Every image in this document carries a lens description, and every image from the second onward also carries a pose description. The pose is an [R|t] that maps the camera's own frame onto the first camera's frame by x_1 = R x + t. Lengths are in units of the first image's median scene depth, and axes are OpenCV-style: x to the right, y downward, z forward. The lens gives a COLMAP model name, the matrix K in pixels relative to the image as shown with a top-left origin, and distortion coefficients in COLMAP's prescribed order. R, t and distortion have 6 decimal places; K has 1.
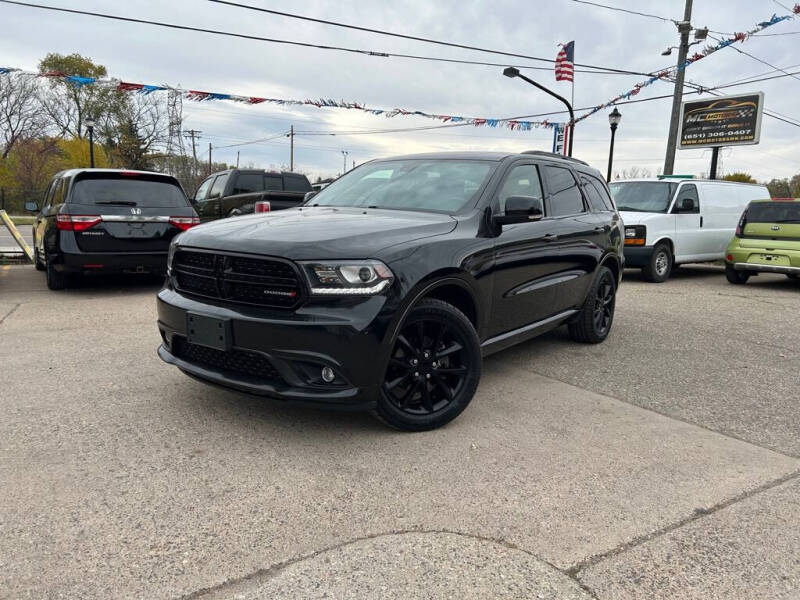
lens RADIAL K [[609.6, 0, 400.0], [0, 609.6, 300.0], [0, 0, 1]] dist [0.019196, -0.000314]
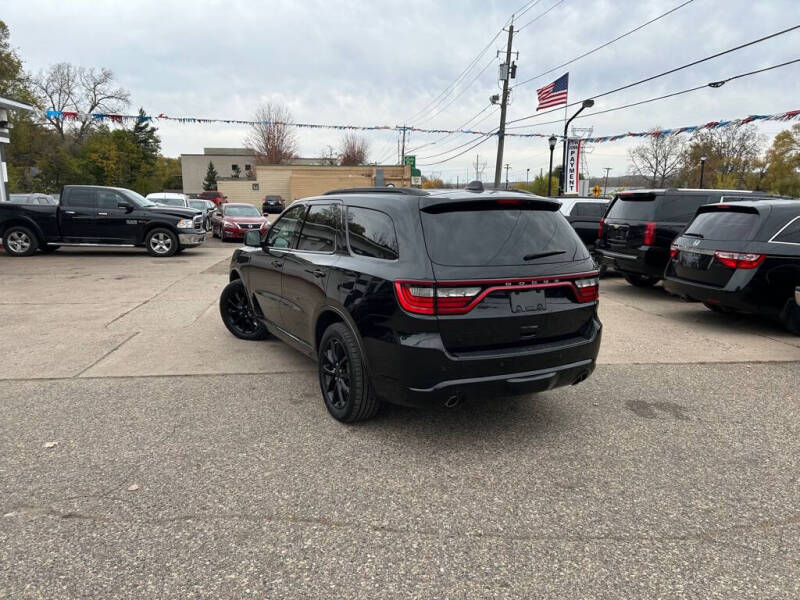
lens RADIAL K [[591.6, 0, 395.7], [0, 591.6, 298.9], [0, 0, 1]] dist [0.052347, -0.054288]
pose [[-0.463066, 0.114122, -0.878946, 0.306669], [-0.149460, 0.967420, 0.204351, -0.080428], [0.873631, 0.225995, -0.430923, 0.439685]]
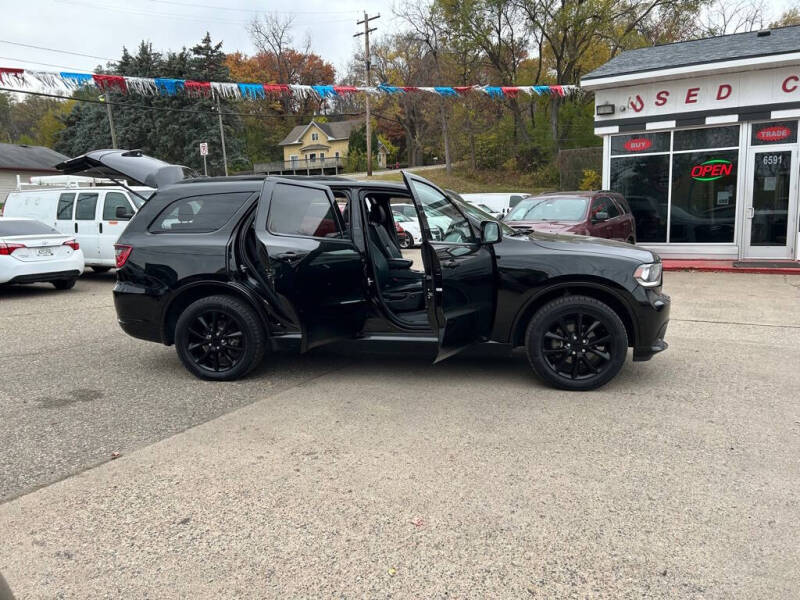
lens RADIAL K [[593.4, 0, 400.0], [0, 593.4, 300.0], [0, 0, 1]] dist [0.052528, -0.054596]
pose [[-0.448185, -0.153641, 0.880639, -0.254812], [0.135510, 0.962059, 0.236811, -0.079818], [-0.883611, 0.225470, -0.410361, 0.408670]]
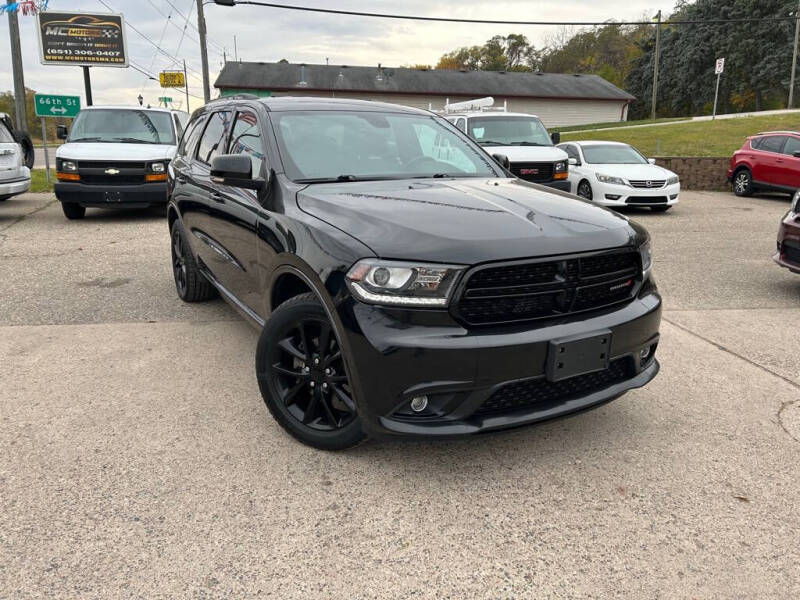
lens RADIAL K [[593.4, 0, 400.0], [0, 593.4, 300.0], [0, 0, 1]] dist [0.052528, -0.054596]
pose [[0.432456, -0.256035, 0.864539, -0.186376], [0.131357, 0.966496, 0.220523, -0.039556], [-0.892036, 0.018197, 0.451599, 0.147373]]
